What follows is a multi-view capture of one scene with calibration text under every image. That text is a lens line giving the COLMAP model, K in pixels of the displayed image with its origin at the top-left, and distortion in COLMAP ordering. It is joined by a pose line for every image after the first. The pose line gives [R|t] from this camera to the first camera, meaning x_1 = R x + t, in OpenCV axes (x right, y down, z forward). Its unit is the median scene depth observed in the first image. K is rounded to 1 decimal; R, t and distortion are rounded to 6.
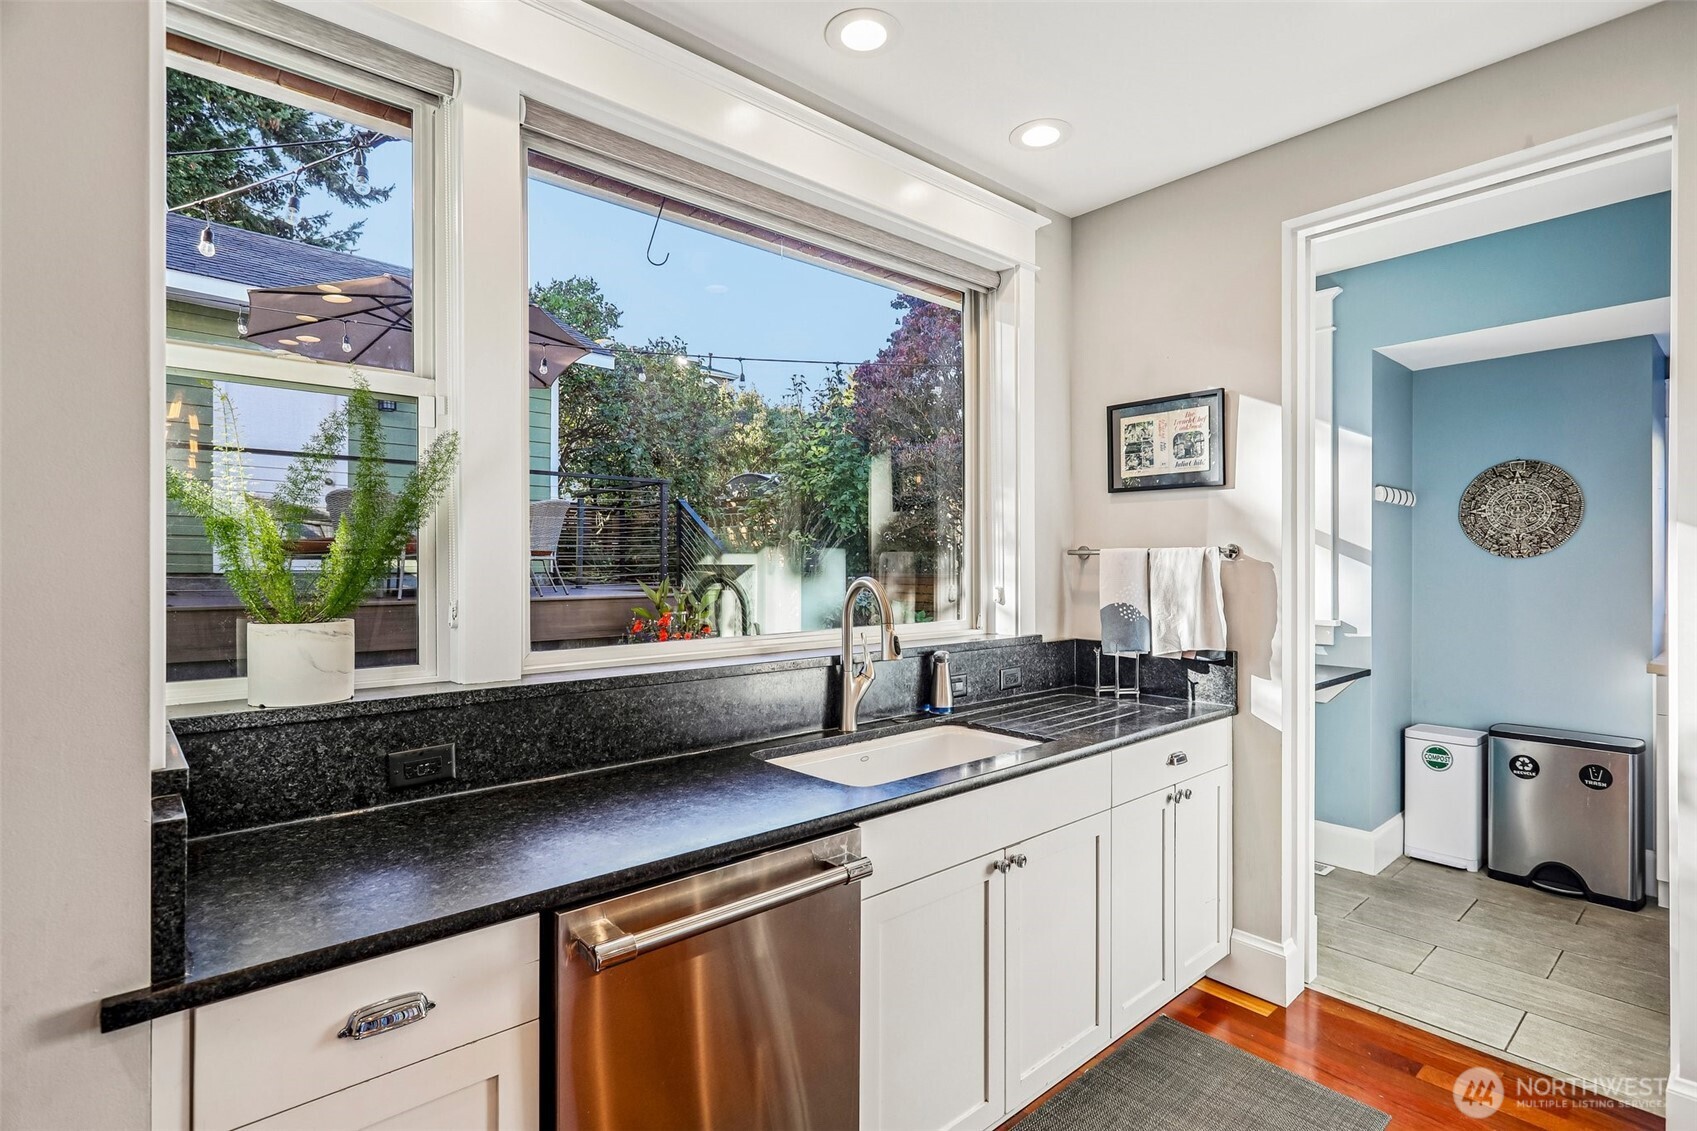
lens RADIAL K [[813.5, 0, 847.2], [0, 813.5, 564.0], [0, 0, 1]] dist [-0.002769, -0.000039]
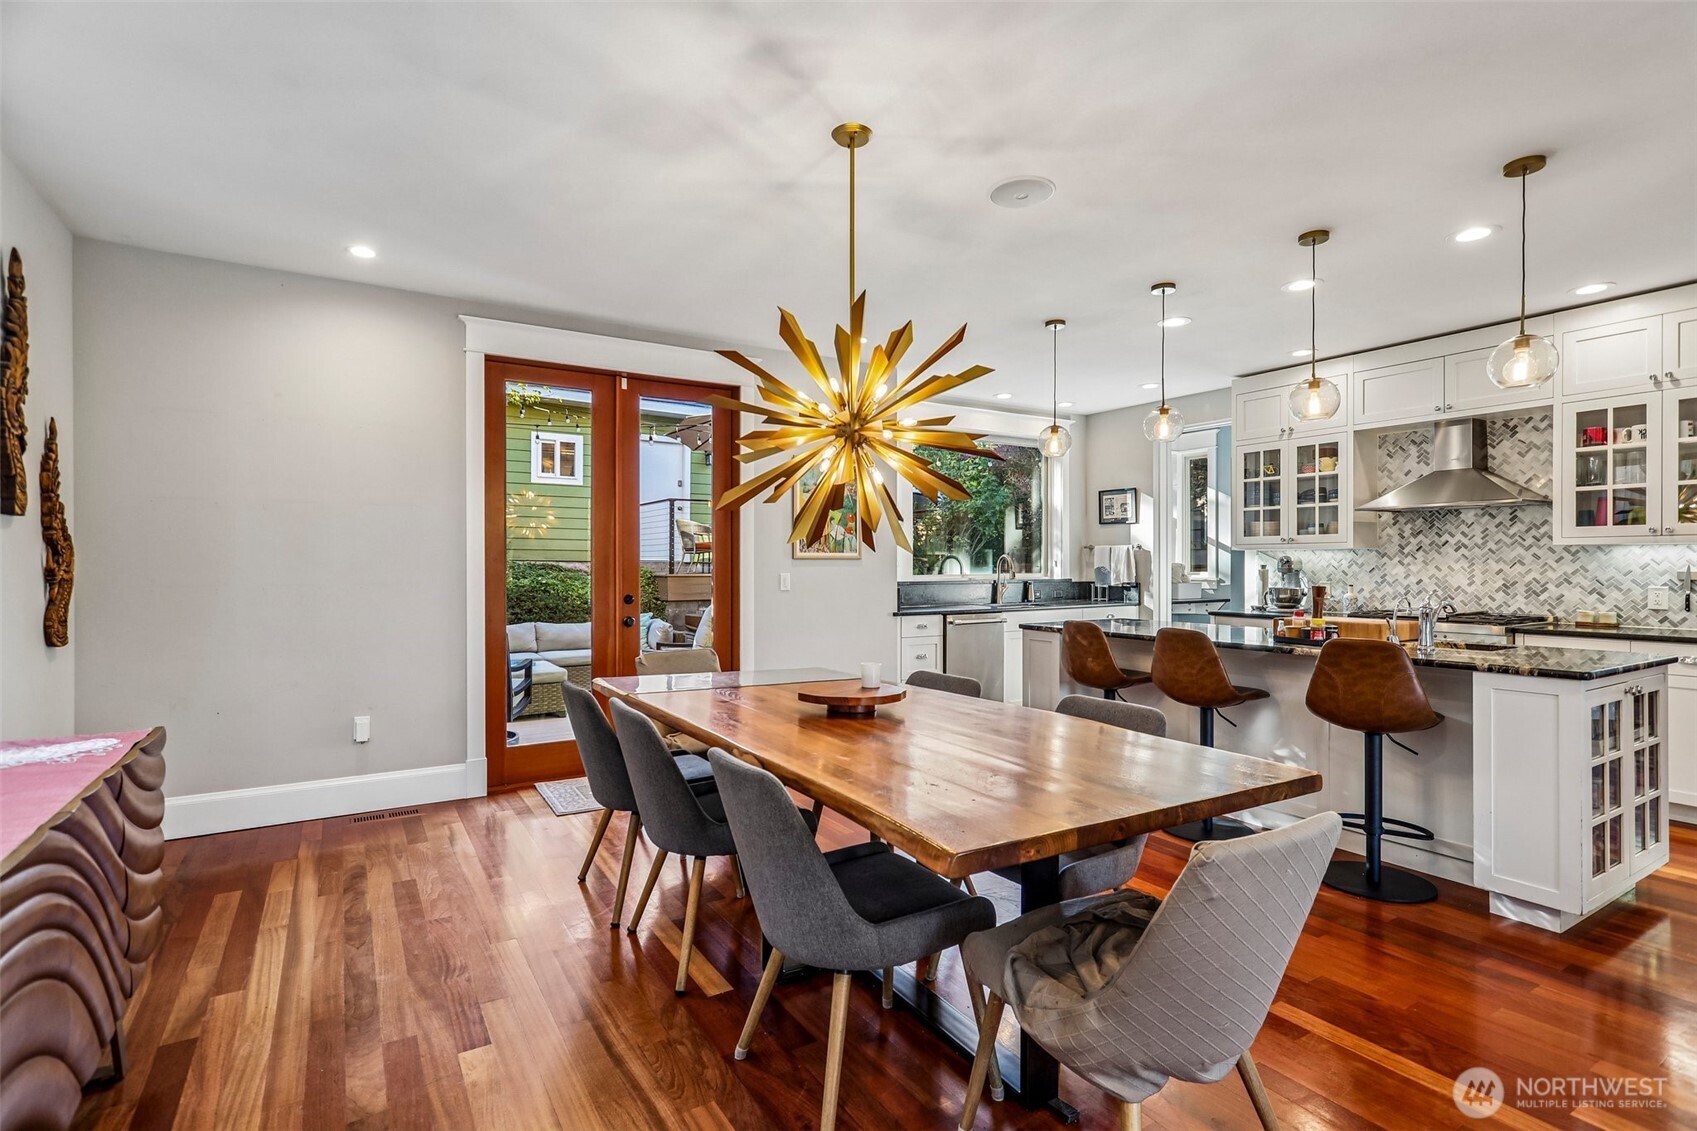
lens RADIAL K [[813.5, 0, 860.5], [0, 813.5, 563.0], [0, 0, 1]] dist [-0.002769, -0.000039]
pose [[0.989820, 0.002170, -0.142309, -0.066663], [-0.002207, 0.999998, -0.000106, 0.040414], [0.142309, 0.000419, 0.989822, -1.784161]]
